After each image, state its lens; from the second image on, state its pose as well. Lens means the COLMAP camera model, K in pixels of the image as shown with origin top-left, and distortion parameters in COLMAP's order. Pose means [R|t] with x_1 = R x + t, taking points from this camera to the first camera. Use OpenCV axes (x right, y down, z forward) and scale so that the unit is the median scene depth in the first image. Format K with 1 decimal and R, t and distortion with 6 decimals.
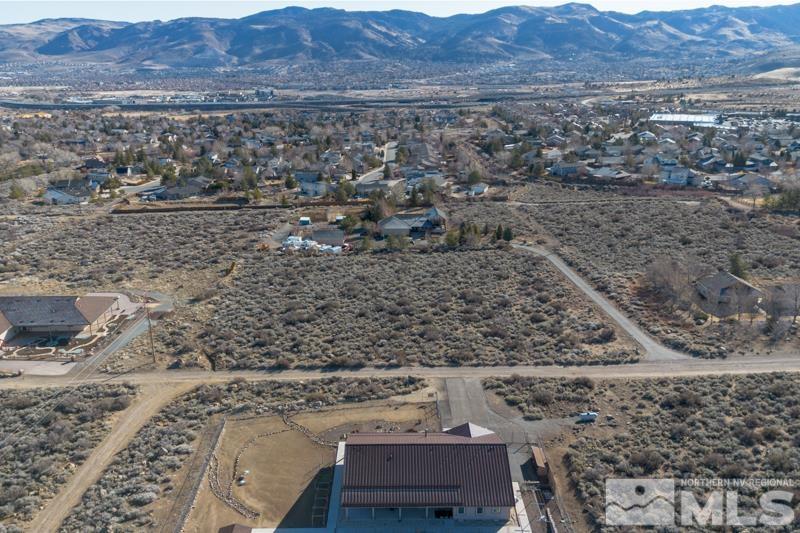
lens RADIAL K [[667.9, 0, 397.4], [0, 667.9, 265.5], [0, 0, 1]] dist [0.086203, -0.106868]
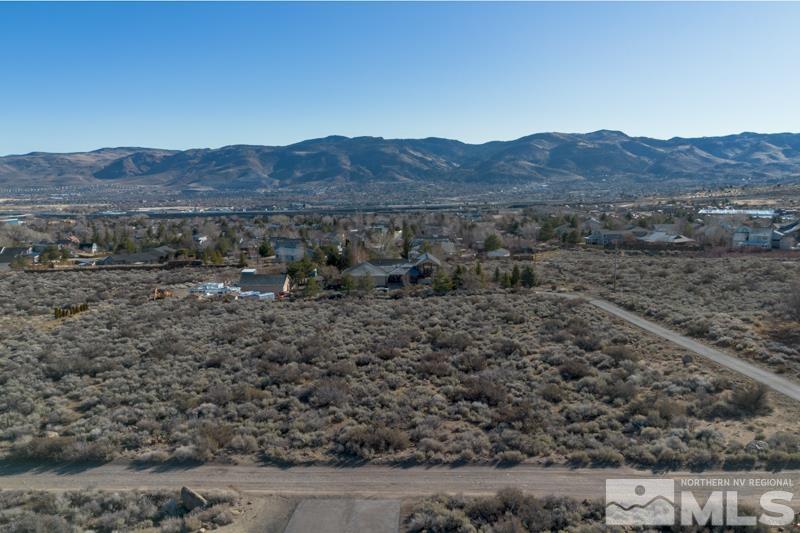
lens RADIAL K [[667.9, 0, 397.4], [0, 667.9, 265.5], [0, 0, 1]] dist [0.086203, -0.106868]
pose [[0.998520, 0.005259, -0.054138, 0.013689], [-0.014770, 0.984131, -0.176830, 0.011235], [0.052349, 0.177368, 0.982751, 0.064660]]
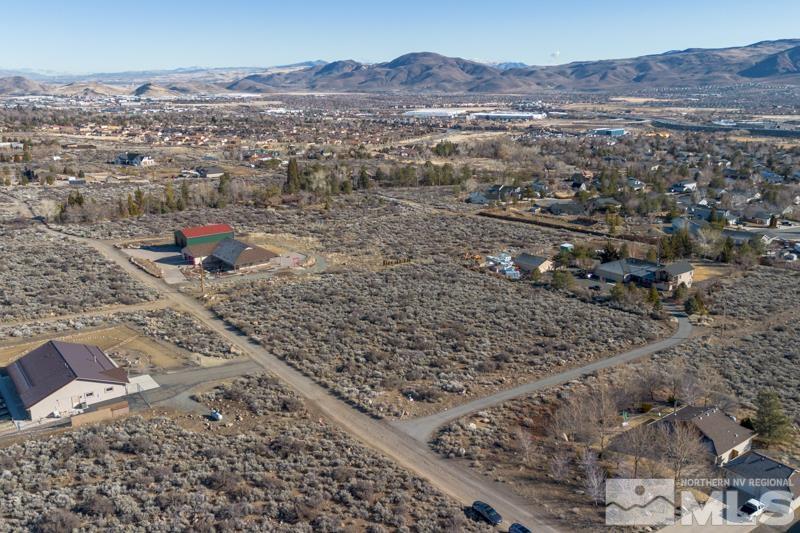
lens RADIAL K [[679.4, 0, 400.0], [0, 679.4, 266.5], [0, 0, 1]] dist [0.091935, -0.103081]
pose [[0.598863, 0.217196, -0.770836, 0.107234], [-0.243131, 0.966400, 0.083411, -0.014282], [0.763053, 0.137463, 0.631549, 0.043673]]
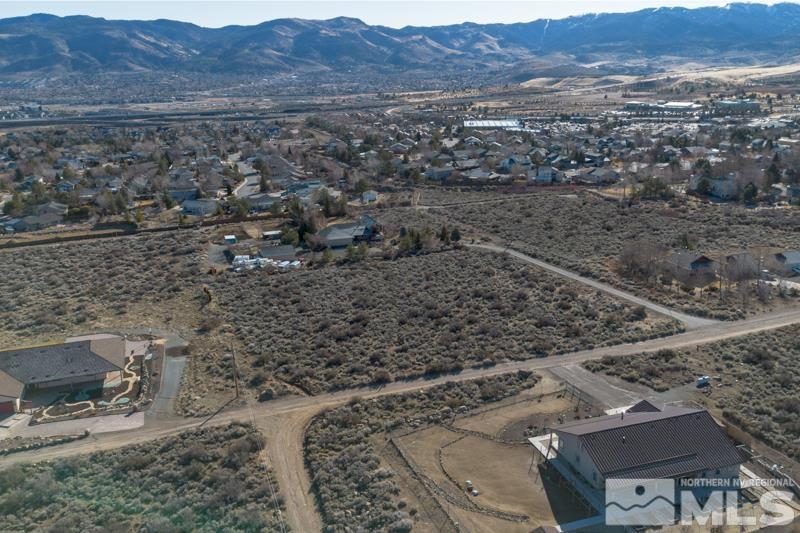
lens RADIAL K [[667.9, 0, 397.4], [0, 667.9, 265.5], [0, 0, 1]] dist [0.086203, -0.106868]
pose [[0.949398, -0.094690, 0.299461, -0.044793], [0.099472, 0.995040, -0.000730, -0.001389], [-0.297906, 0.030481, 0.954108, 0.006129]]
